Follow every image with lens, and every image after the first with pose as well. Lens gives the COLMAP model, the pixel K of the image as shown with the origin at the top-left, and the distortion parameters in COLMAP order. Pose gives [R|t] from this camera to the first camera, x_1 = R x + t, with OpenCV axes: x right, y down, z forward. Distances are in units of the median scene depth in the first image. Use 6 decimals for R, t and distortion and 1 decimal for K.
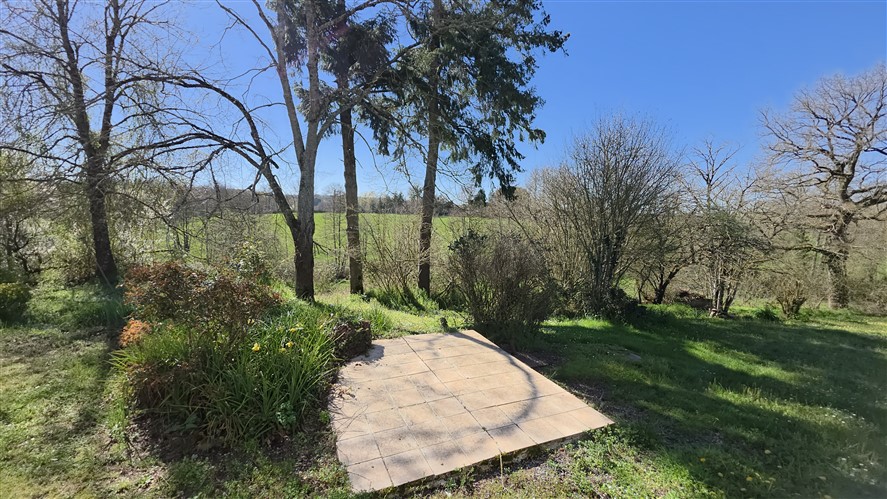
lens RADIAL K [[354.7, 0, 441.1], [0, 354.7, 243.3], [0, 0, 1]] dist [0.011804, -0.007753]
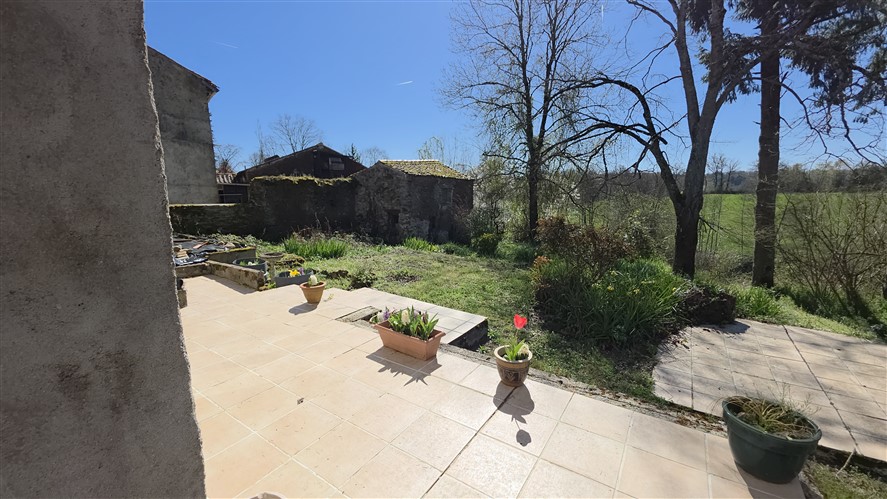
lens RADIAL K [[354.7, 0, 441.1], [0, 354.7, 243.3], [0, 0, 1]] dist [0.011804, -0.007753]
pose [[0.519131, 0.092667, -0.849656, 0.091989], [-0.052579, 0.995685, 0.076468, 0.025865], [0.853076, 0.004977, 0.521763, -0.074036]]
